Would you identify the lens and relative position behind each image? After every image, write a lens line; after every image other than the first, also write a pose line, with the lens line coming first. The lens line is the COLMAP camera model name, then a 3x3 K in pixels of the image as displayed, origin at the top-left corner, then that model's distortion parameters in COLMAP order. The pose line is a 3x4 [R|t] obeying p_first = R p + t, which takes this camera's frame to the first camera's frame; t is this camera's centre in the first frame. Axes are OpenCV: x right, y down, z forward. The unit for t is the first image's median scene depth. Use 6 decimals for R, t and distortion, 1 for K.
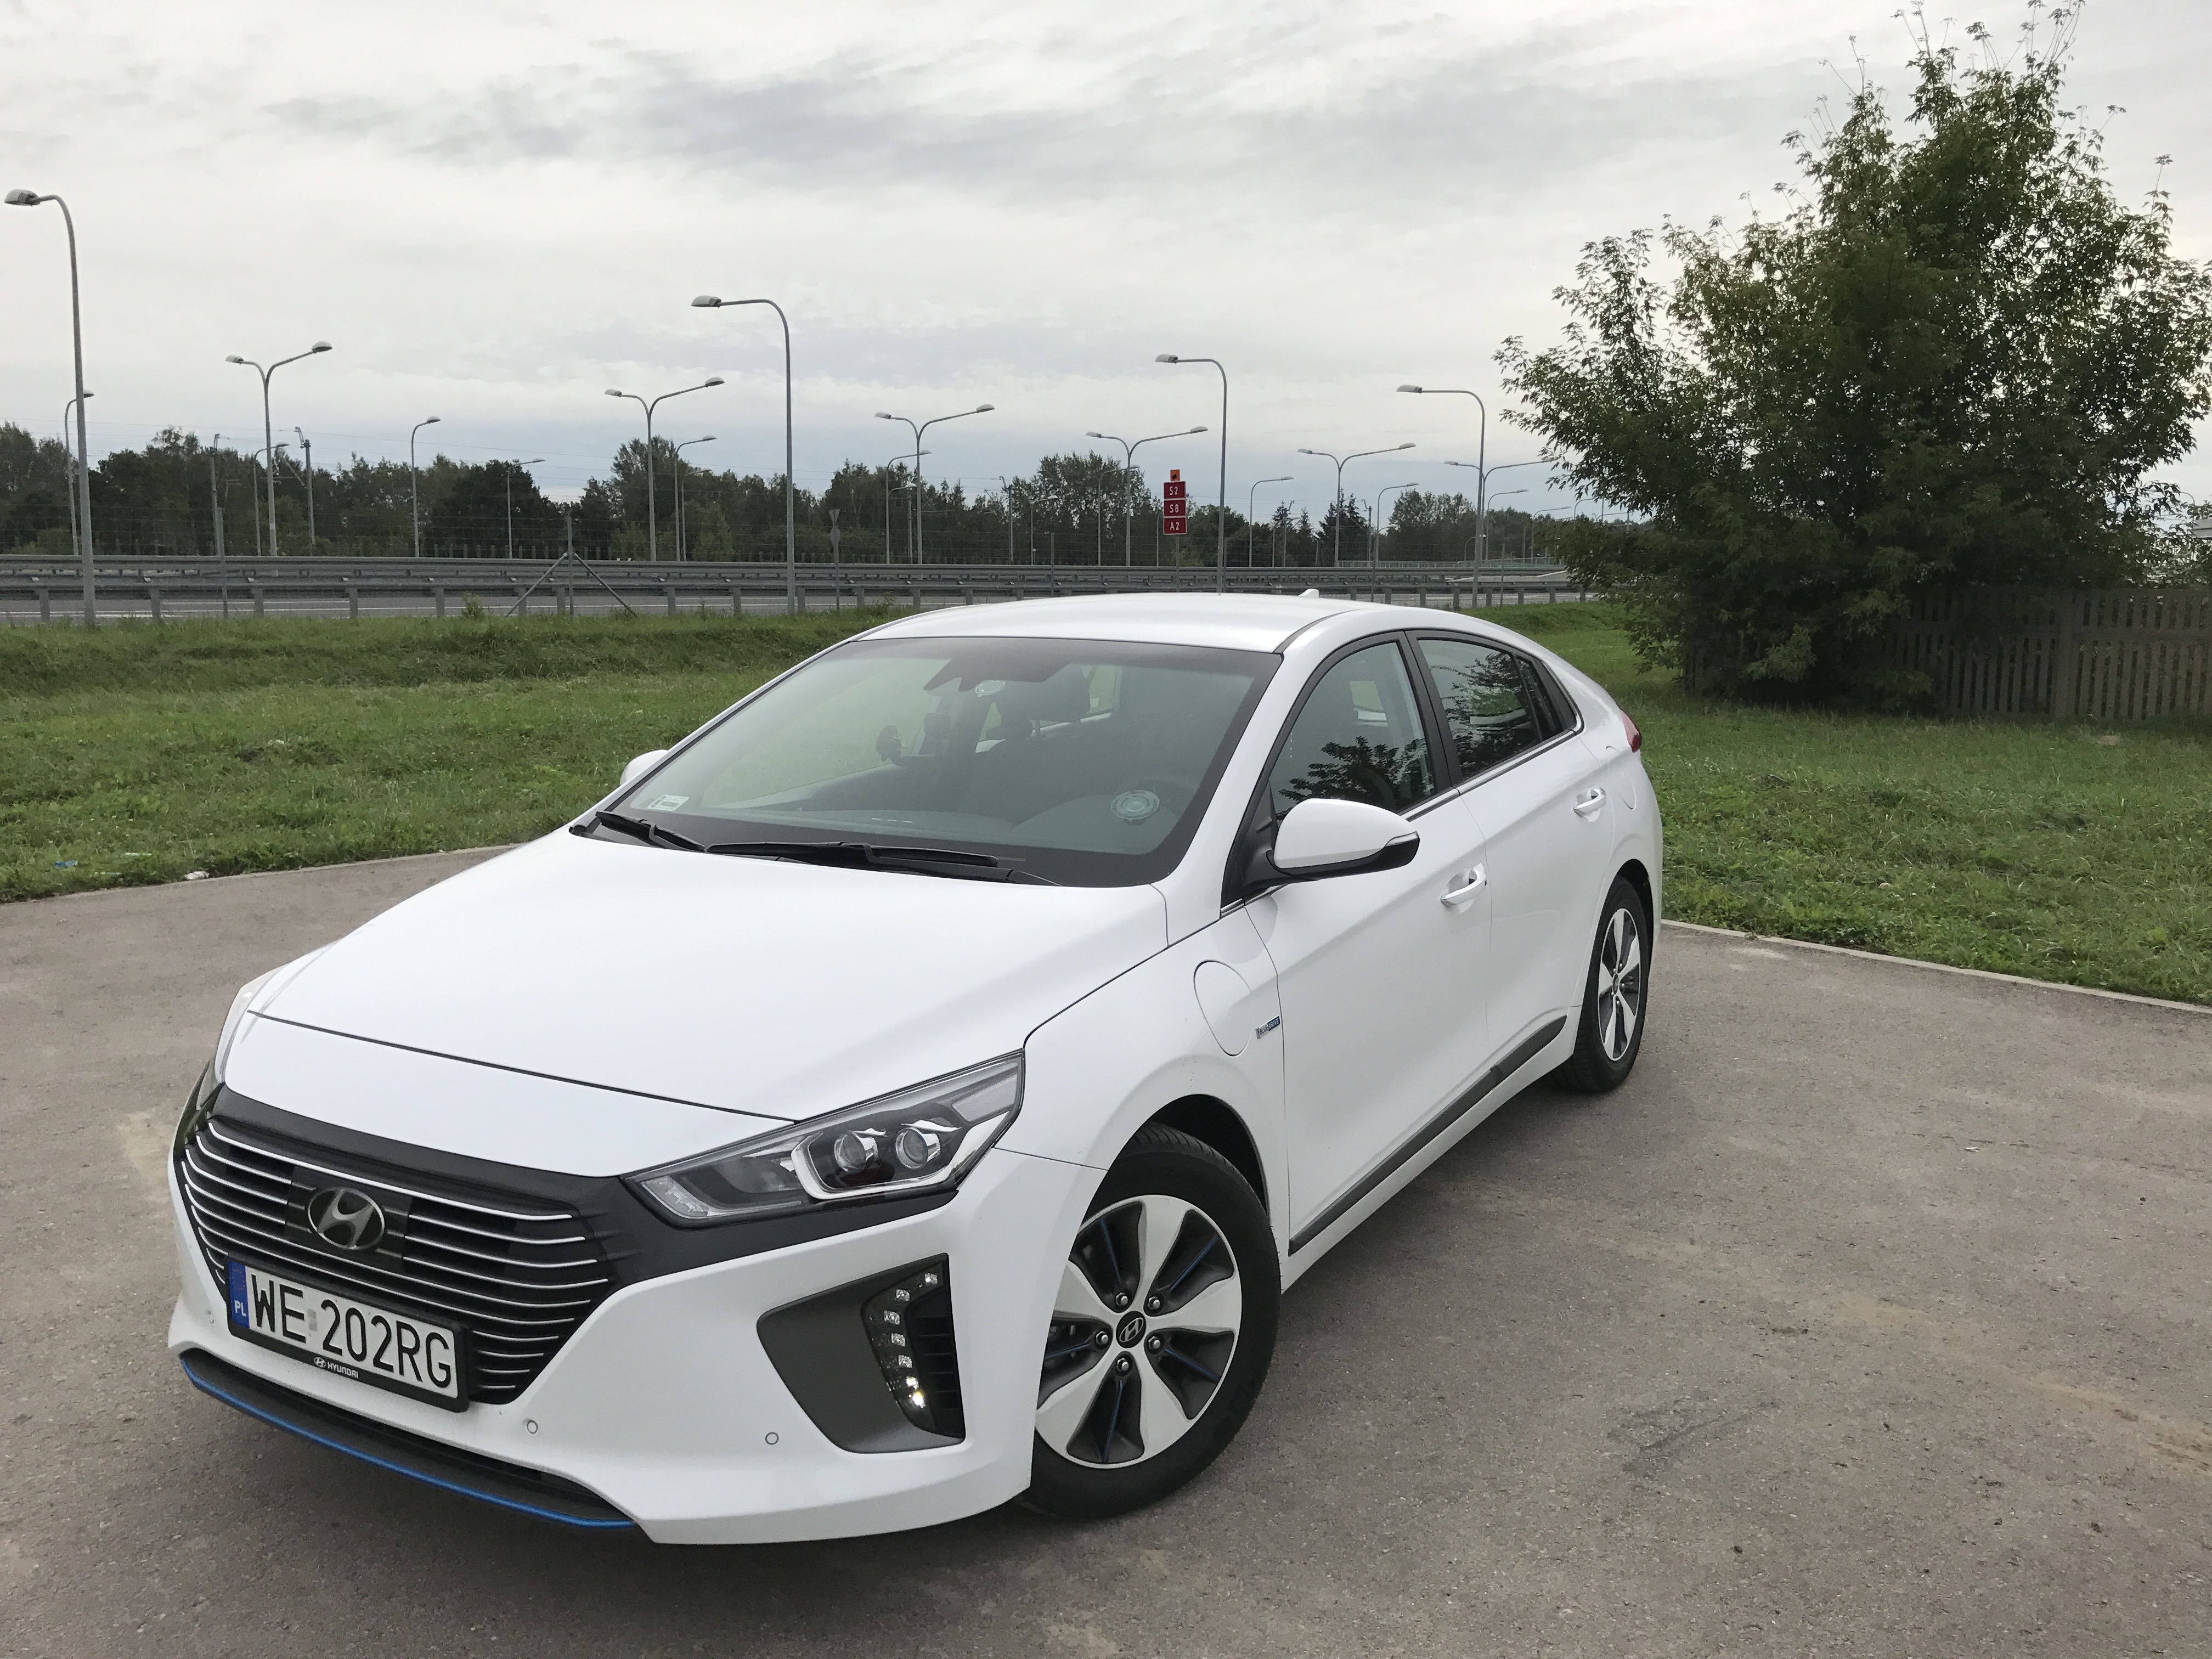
lens RADIAL K [[1809.0, 0, 1132.7], [0, 1809.0, 798.2], [0, 0, 1]] dist [0.004979, 0.006185]
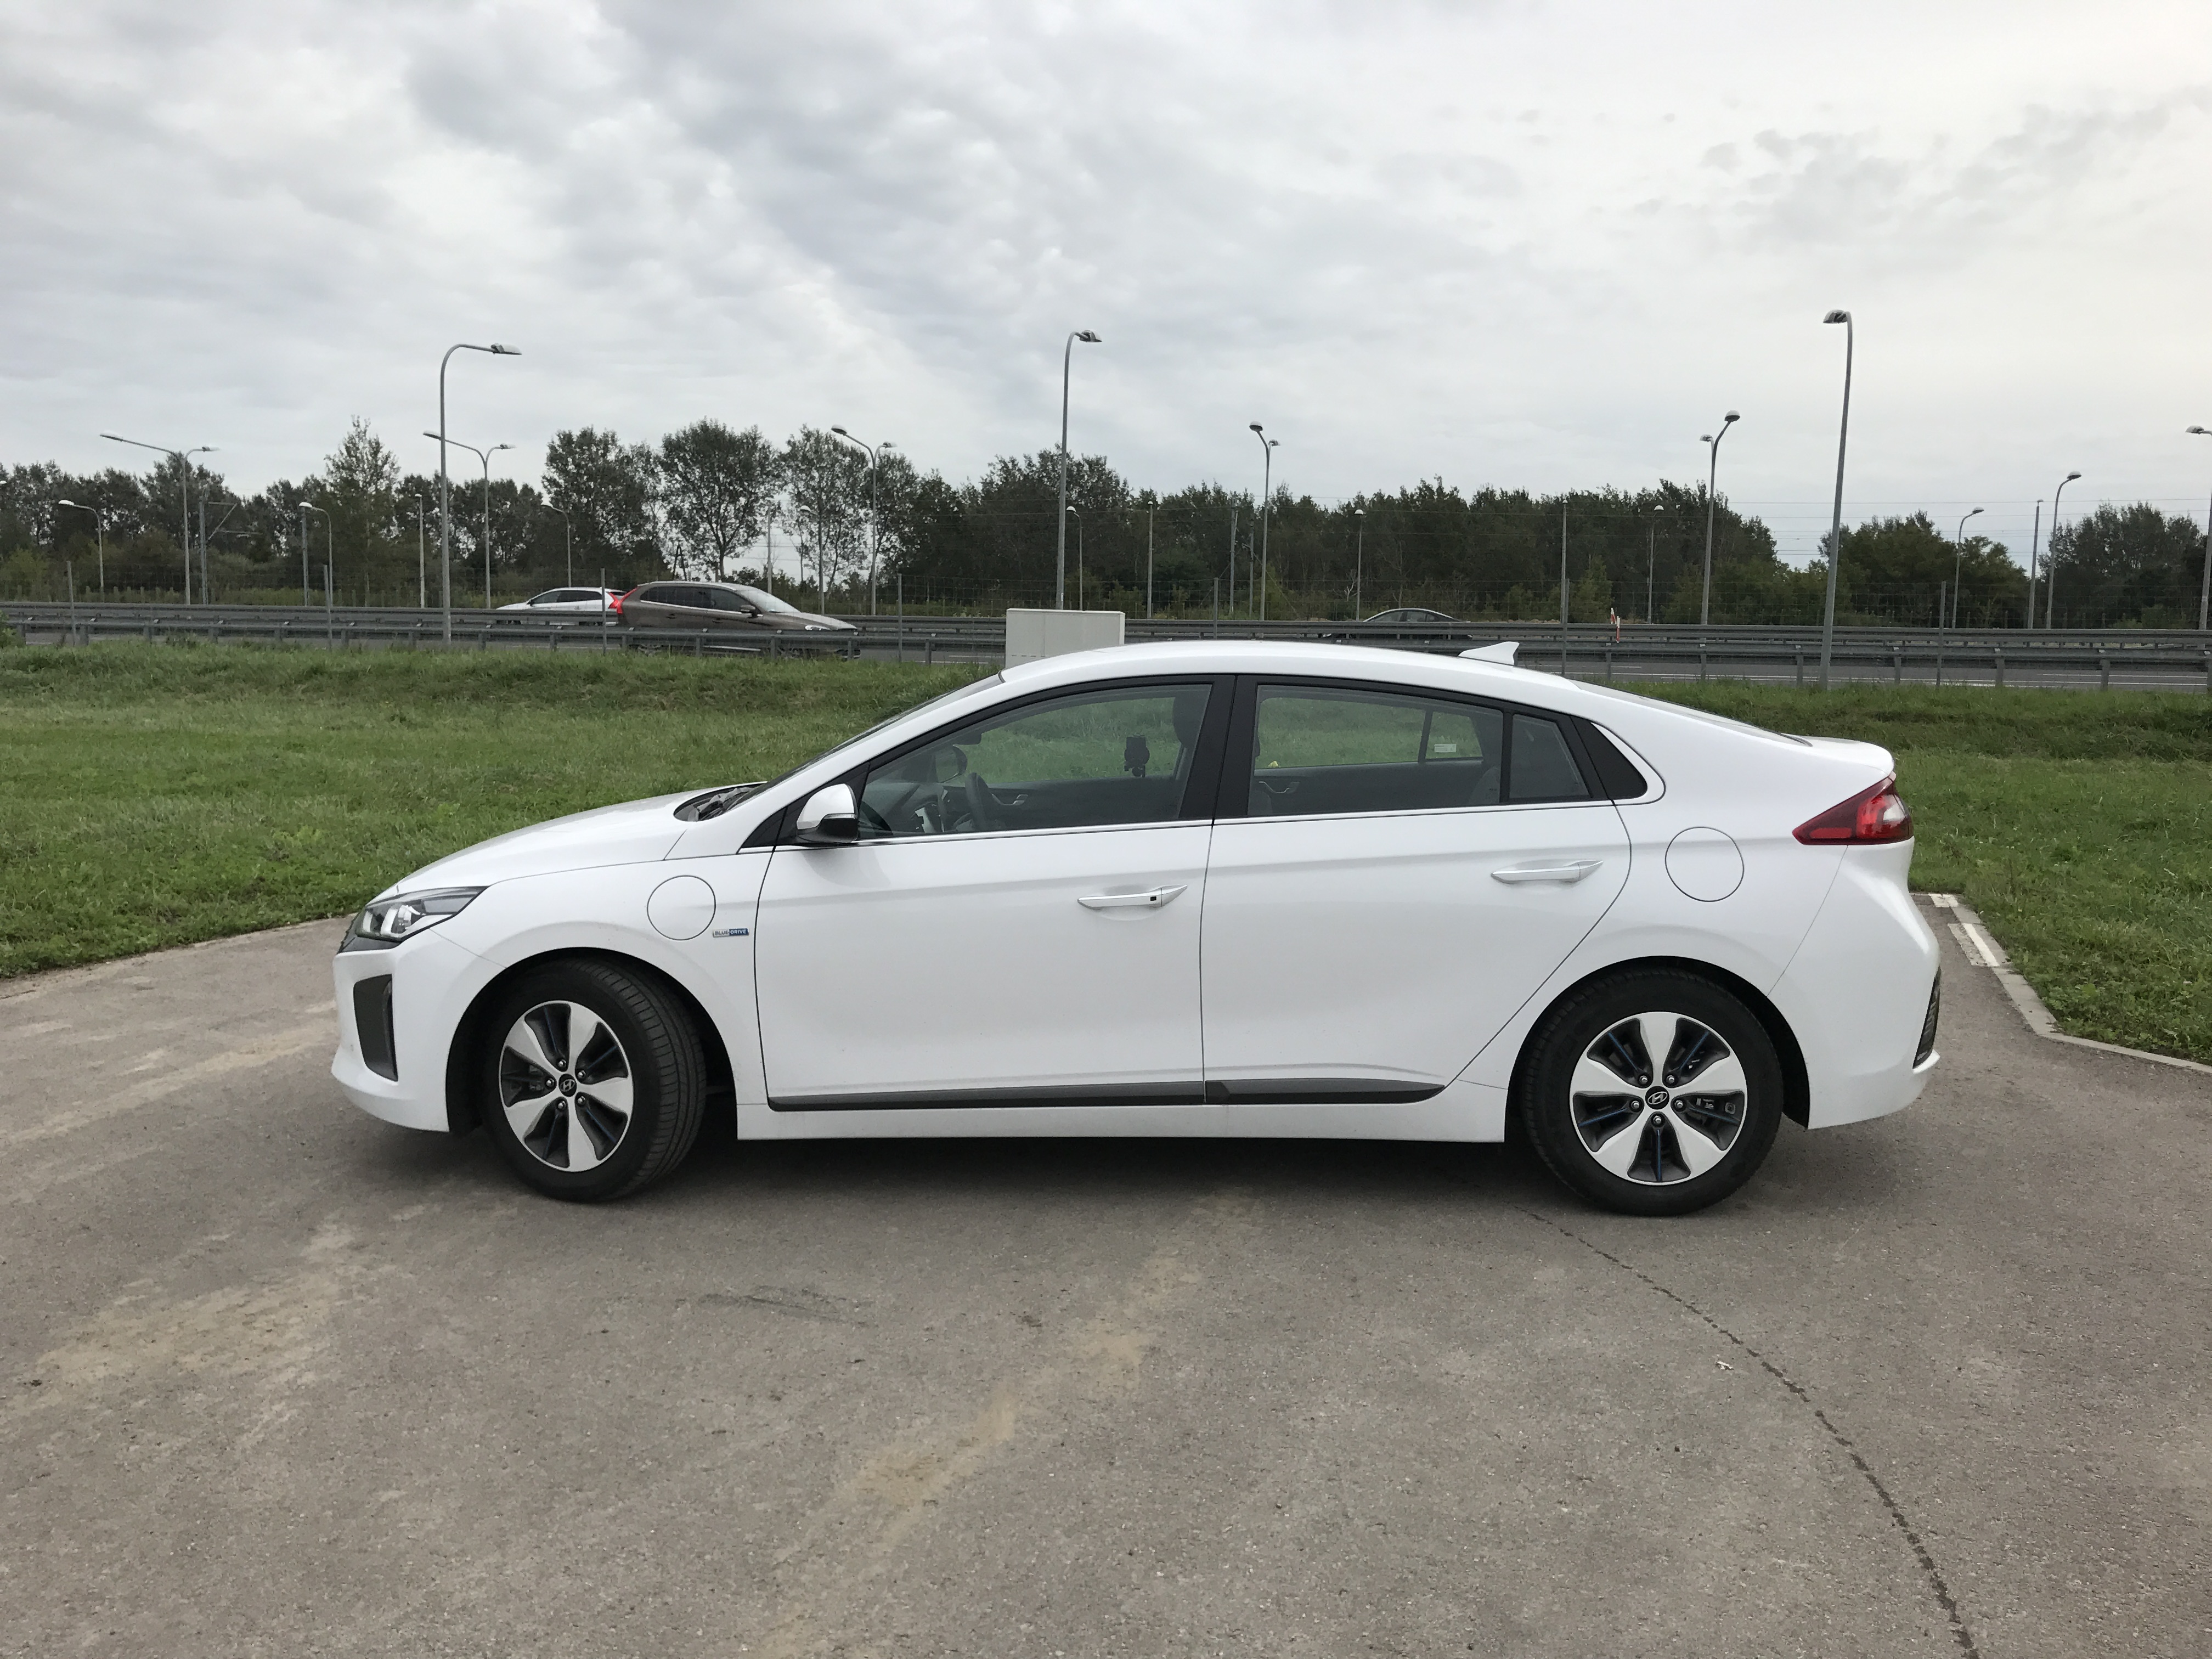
lens RADIAL K [[1771.7, 0, 1126.5], [0, 1771.7, 827.2], [0, 0, 1]] dist [0.043707, -0.074320]
pose [[0.508701, 0.104421, -0.854587, 1.248733], [-0.124697, 0.991087, 0.046872, -0.053058], [0.851865, 0.082721, 0.517188, 0.471196]]
